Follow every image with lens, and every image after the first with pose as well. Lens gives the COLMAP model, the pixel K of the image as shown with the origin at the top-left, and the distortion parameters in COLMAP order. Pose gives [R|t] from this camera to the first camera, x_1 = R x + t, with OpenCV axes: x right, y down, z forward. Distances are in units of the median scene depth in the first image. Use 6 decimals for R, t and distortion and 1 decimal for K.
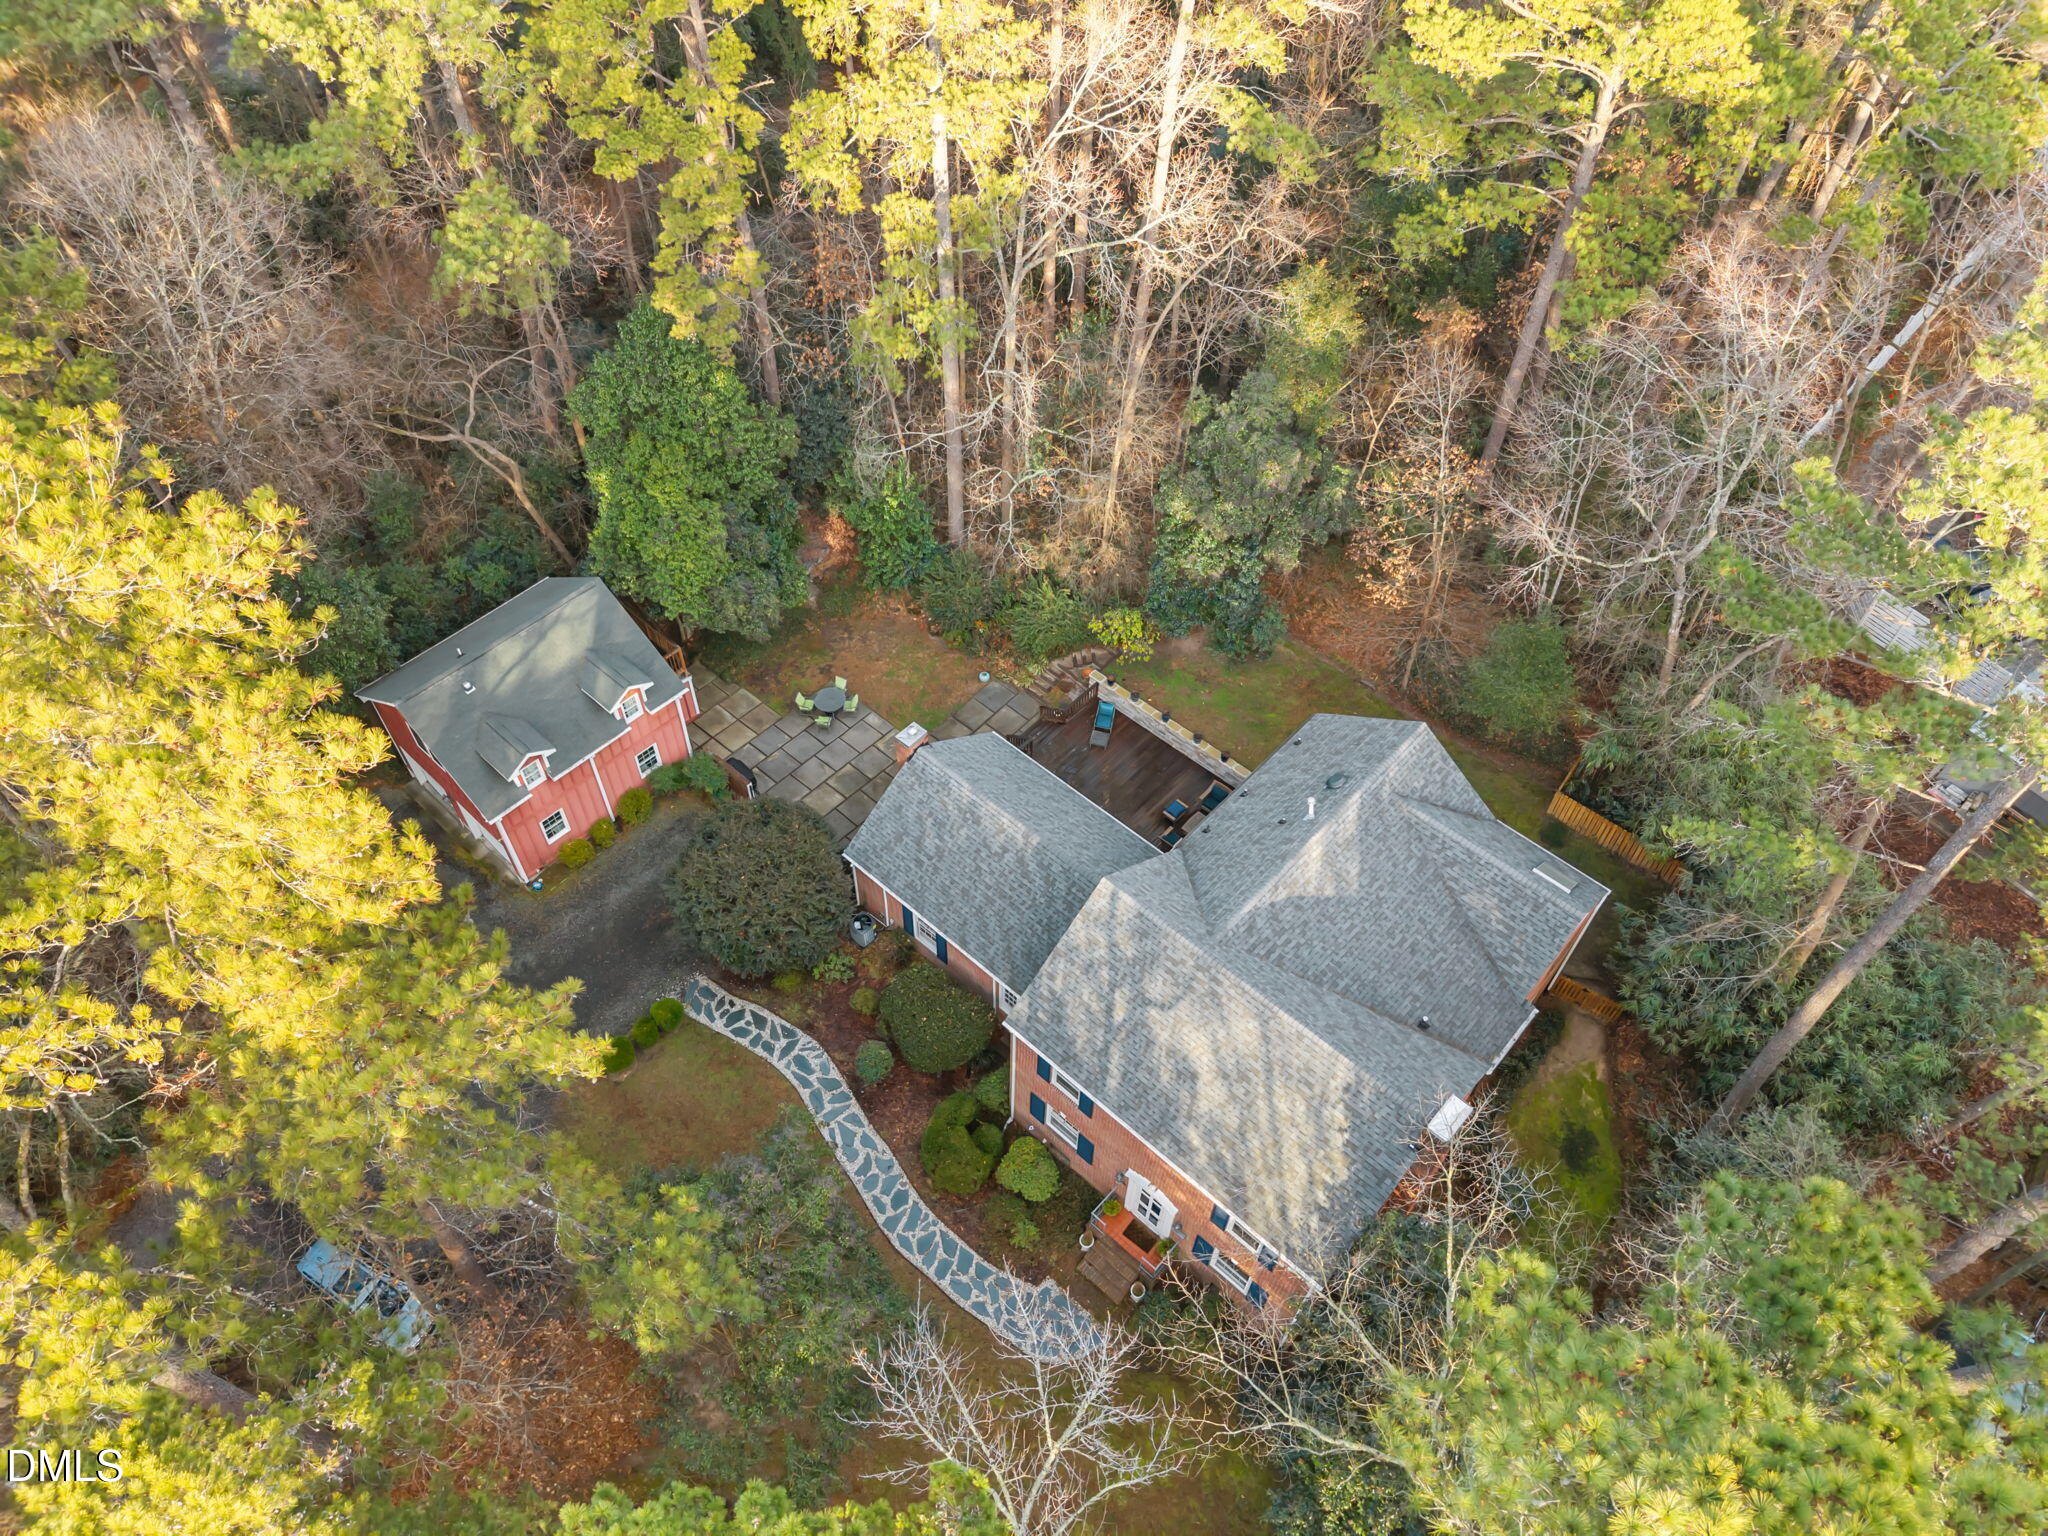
lens RADIAL K [[1395.8, 0, 1021.2], [0, 1395.8, 770.6], [0, 0, 1]] dist [0.007950, 0.001830]
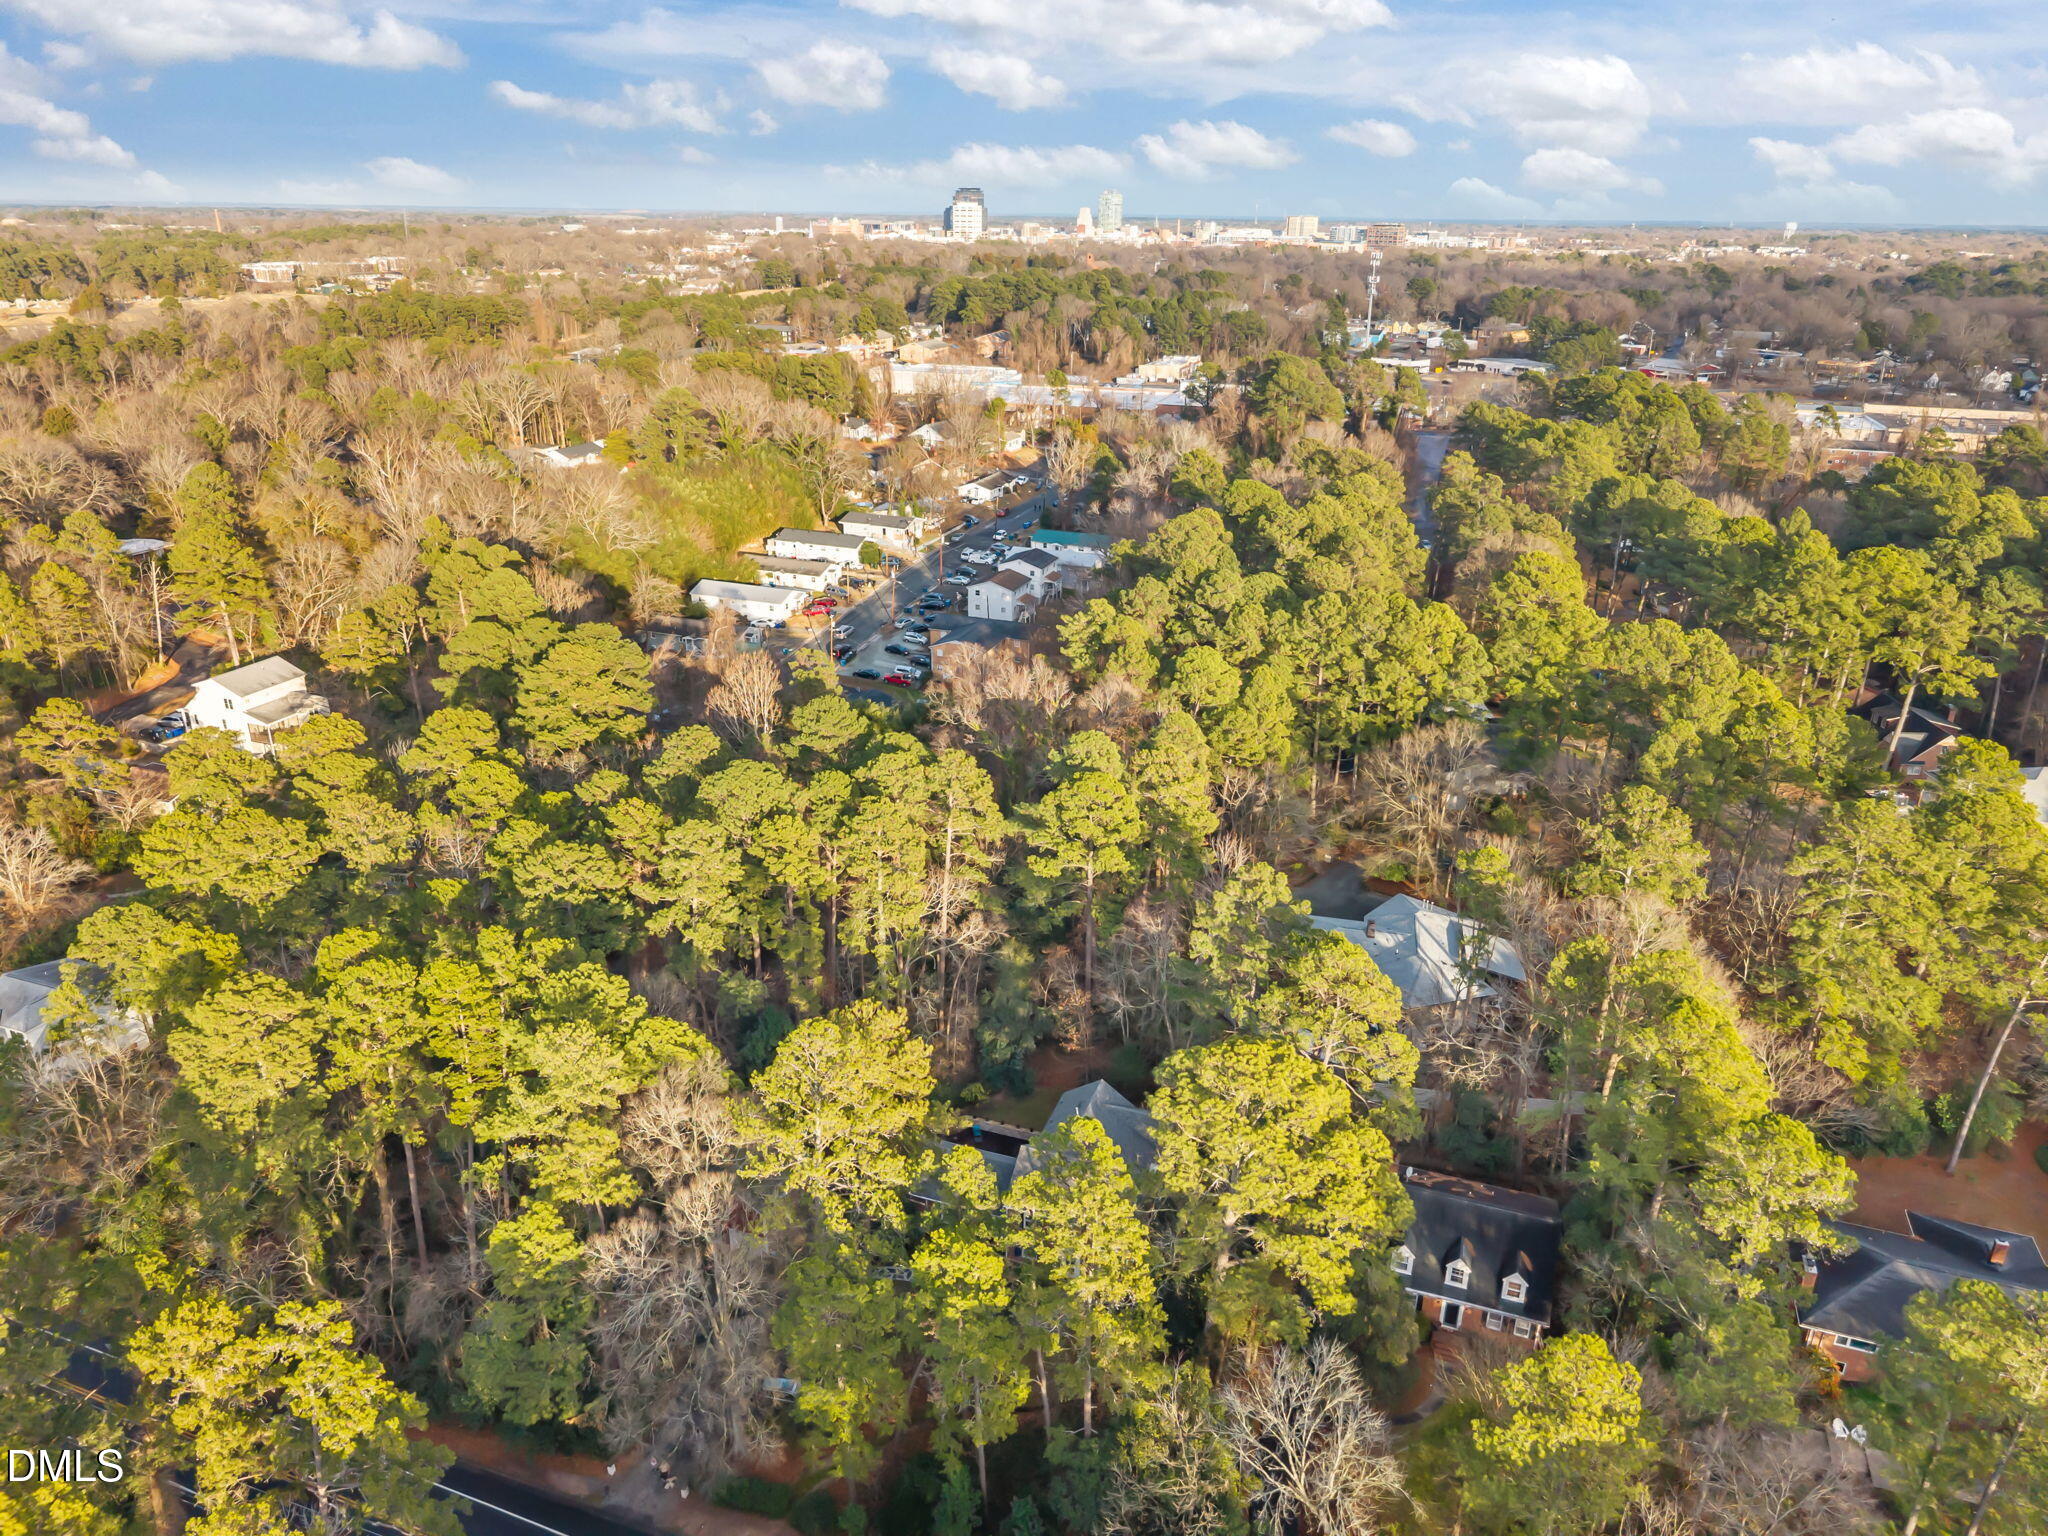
lens RADIAL K [[1395.8, 0, 1022.9], [0, 1395.8, 767.7], [0, 0, 1]] dist [0.007950, 0.001830]
pose [[0.923701, -0.155835, 0.349988, -0.770515], [0.303712, 0.854703, -0.421002, 0.585927], [-0.233529, 0.495175, 0.836819, -1.680670]]
